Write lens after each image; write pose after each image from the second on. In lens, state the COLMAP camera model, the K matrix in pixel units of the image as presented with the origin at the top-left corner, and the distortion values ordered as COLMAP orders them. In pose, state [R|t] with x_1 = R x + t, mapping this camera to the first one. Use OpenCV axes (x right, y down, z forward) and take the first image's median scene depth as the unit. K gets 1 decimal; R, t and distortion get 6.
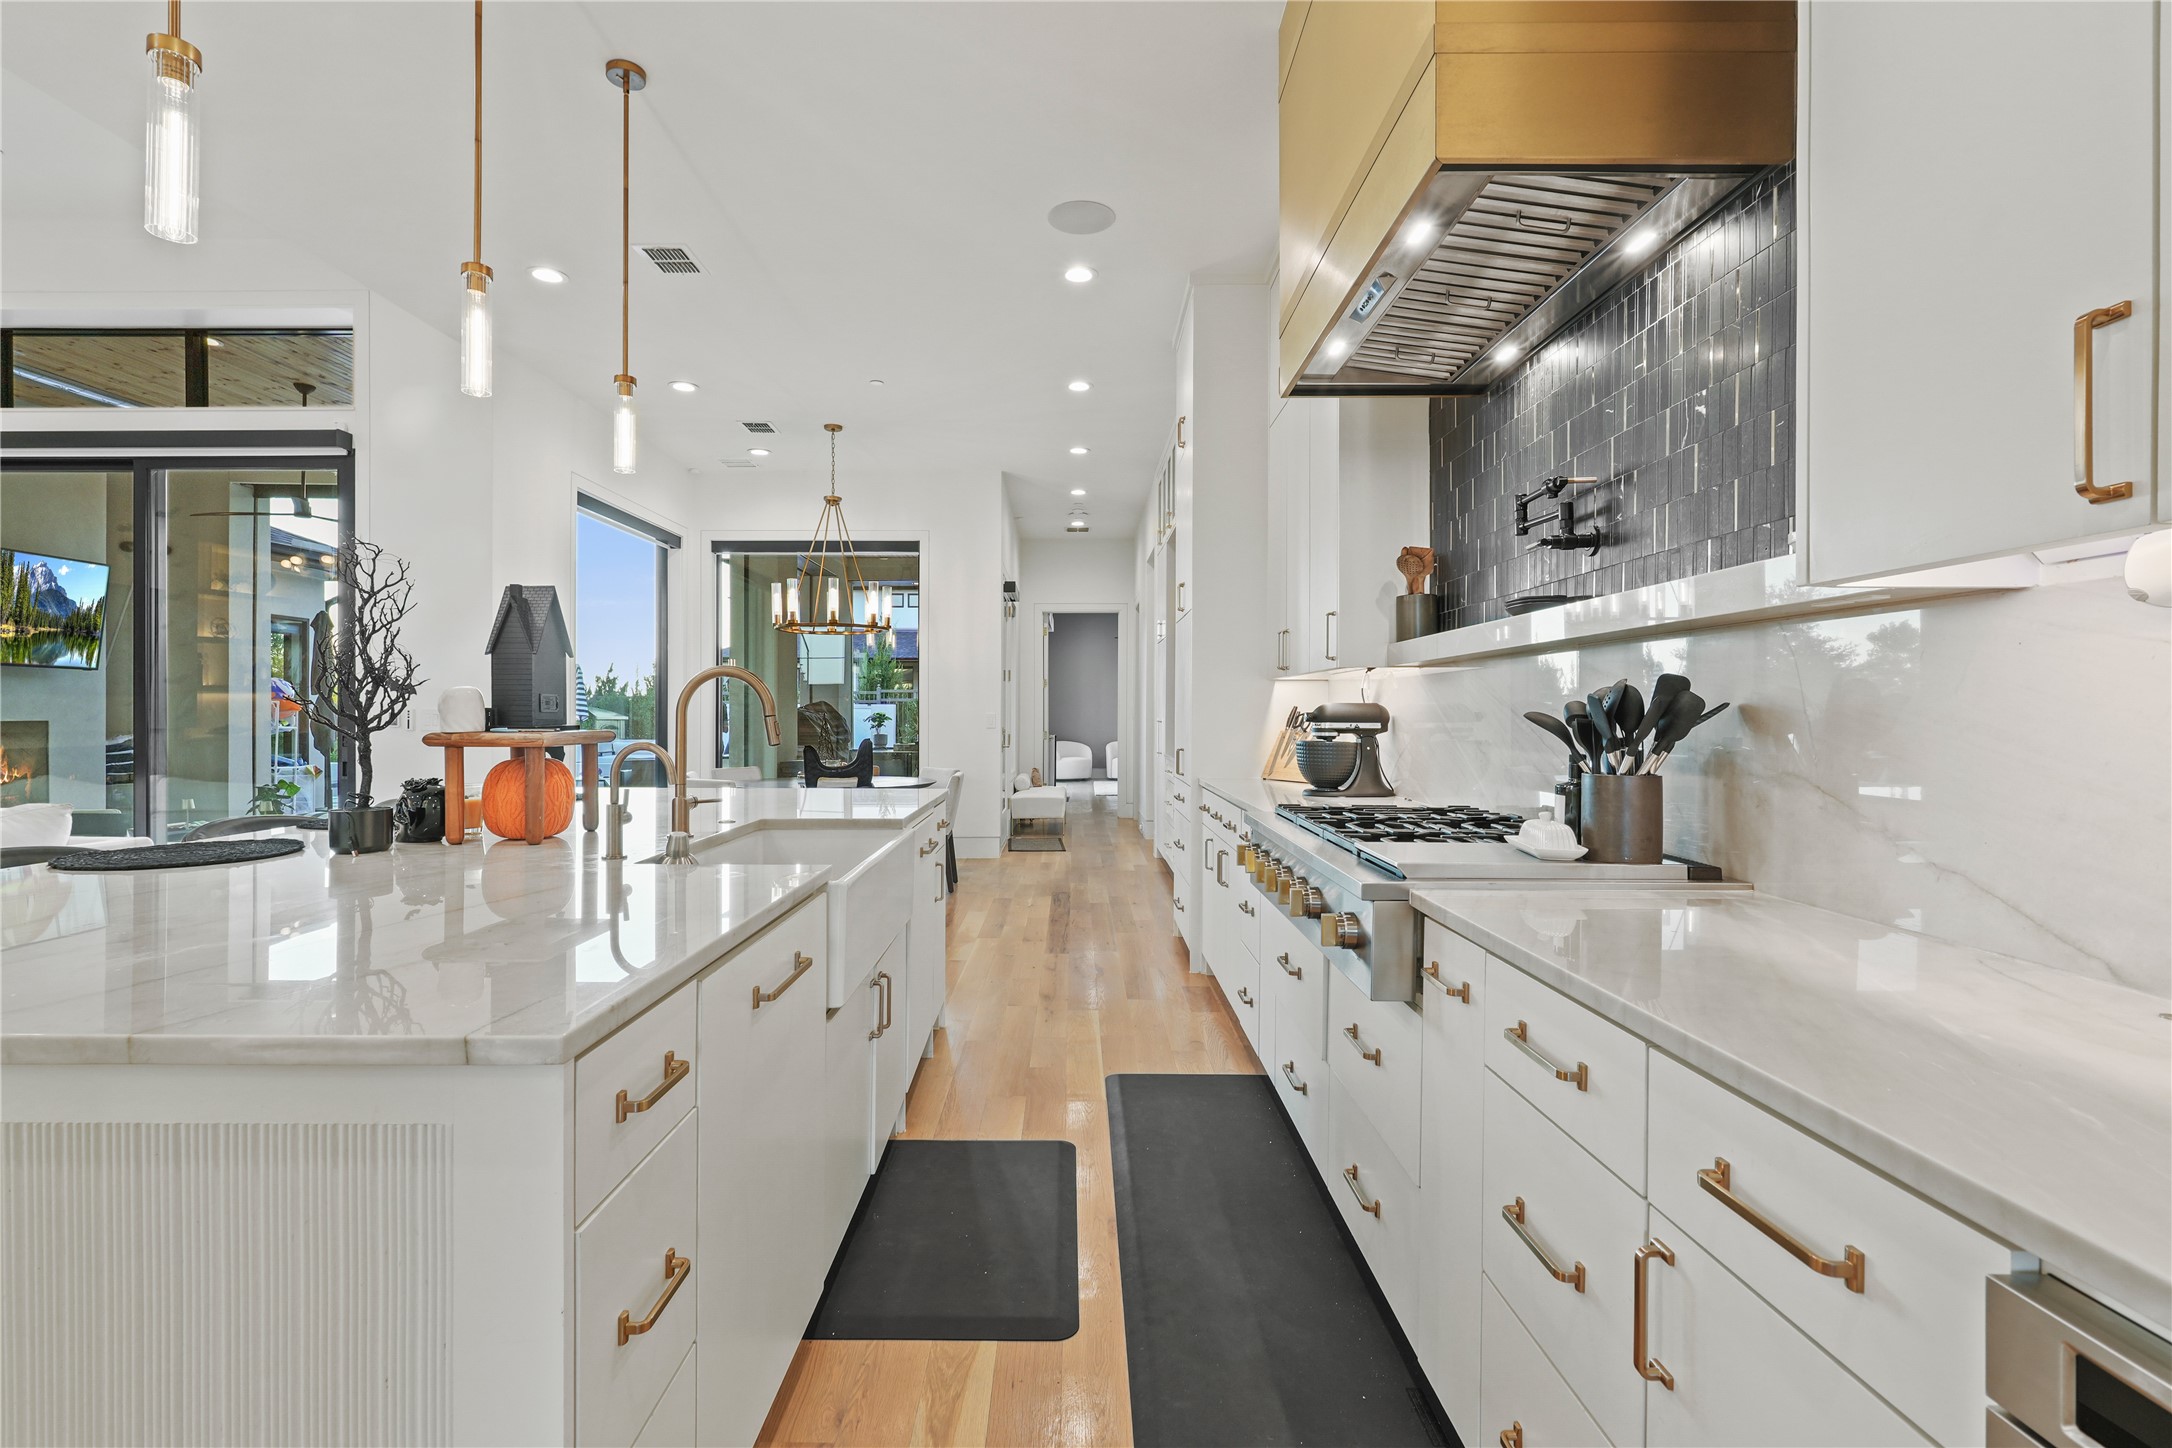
lens RADIAL K [[990.0, 0, 1086.0], [0, 990.0, 724.0], [0, 0, 1]] dist [-0.008384, 0.000744]
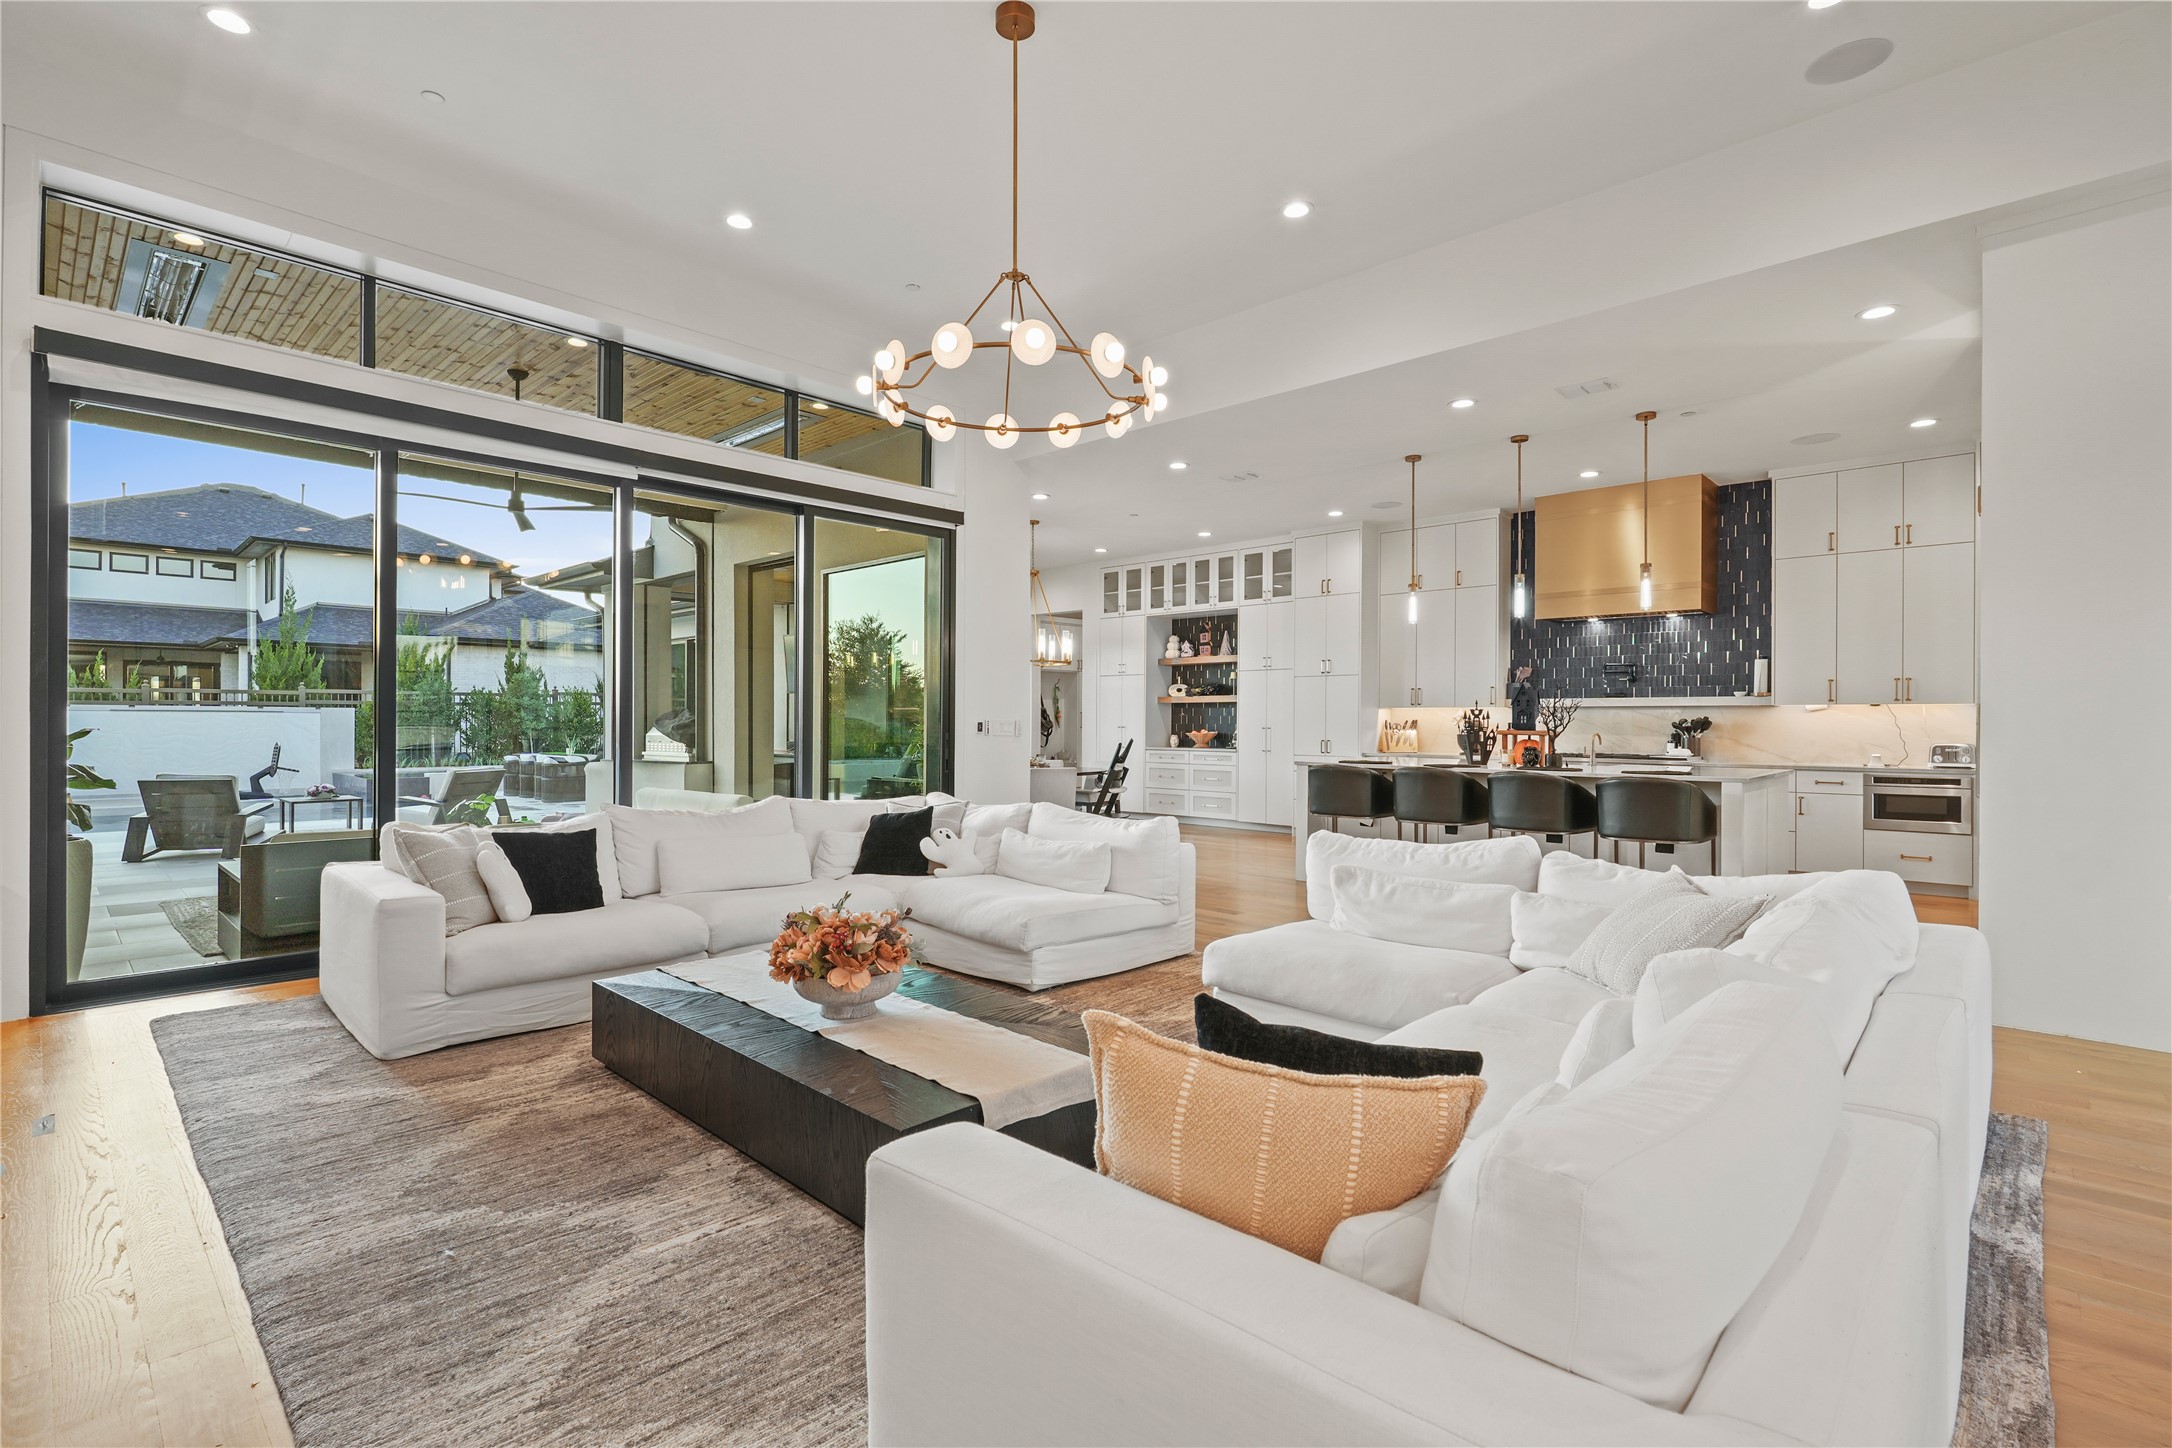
lens RADIAL K [[998.1, 0, 1069.0], [0, 998.1, 727.8], [0, 0, 1]] dist [0.000810, 0.000237]
pose [[0.695006, -0.002794, 0.718998, -1.714794], [0.004137, 0.999991, -0.000113, -0.003115], [-0.718992, 0.003053, 0.695012, -0.054958]]
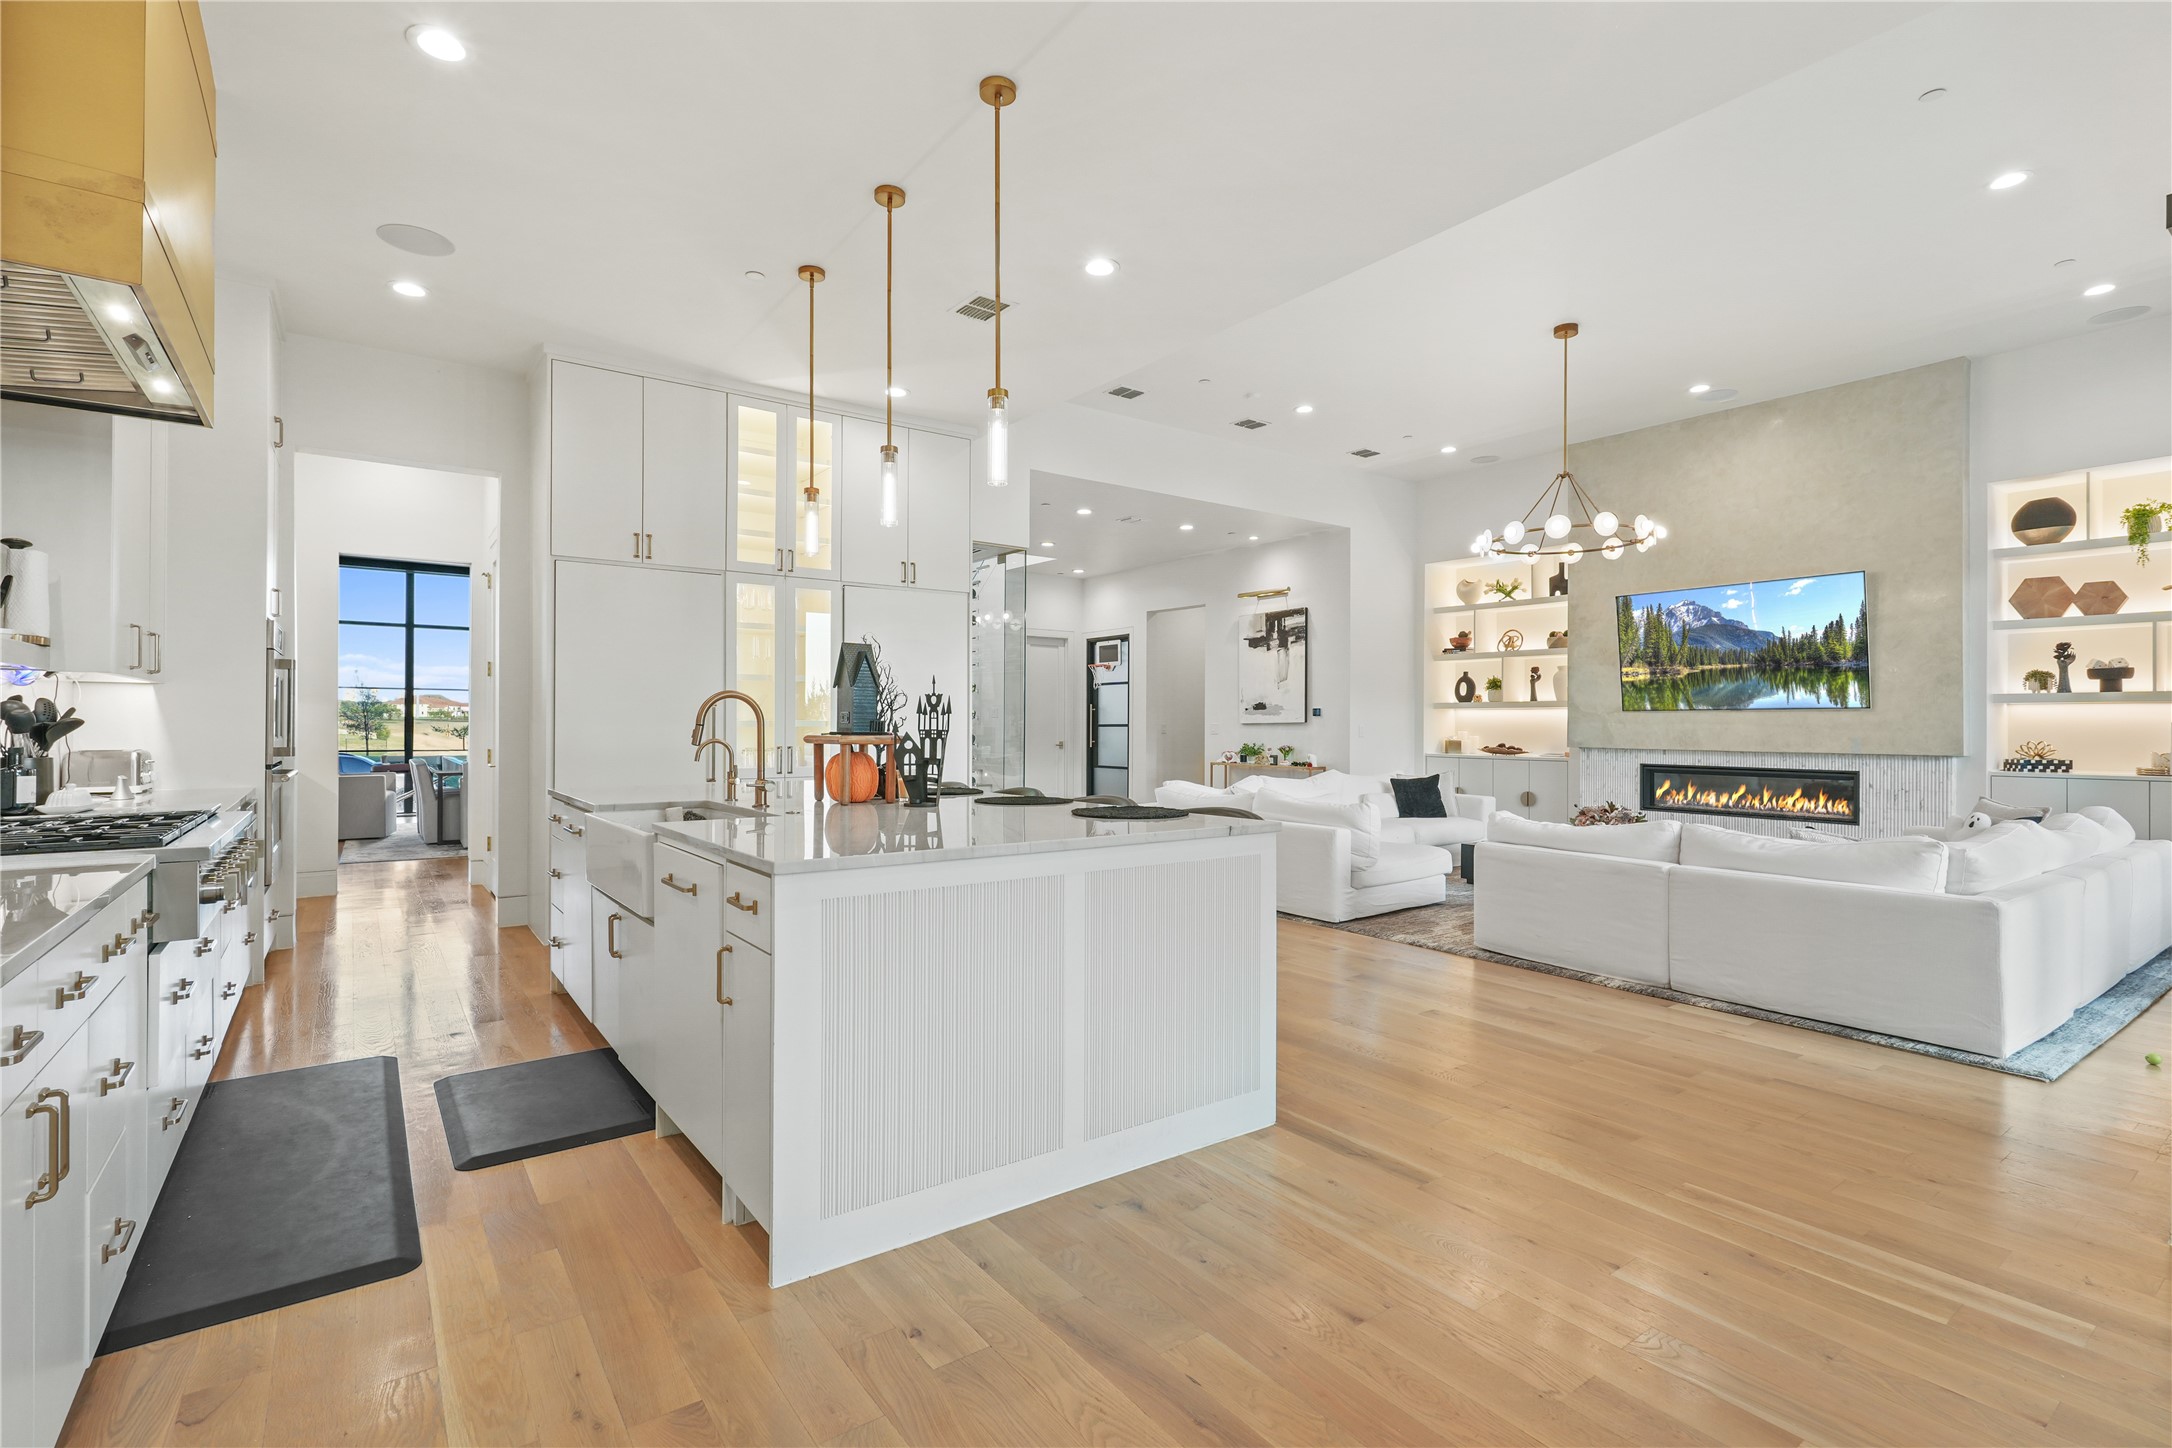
lens RADIAL K [[1002.9, 0, 1072.6], [0, 1002.9, 744.3], [0, 0, 1]] dist [0.000087, 0.000321]
pose [[-0.818699, 0.005056, -0.574200, 0.028802], [-0.012441, 0.999570, 0.026541, -0.011888], [0.574088, 0.028873, -0.818285, 1.151946]]
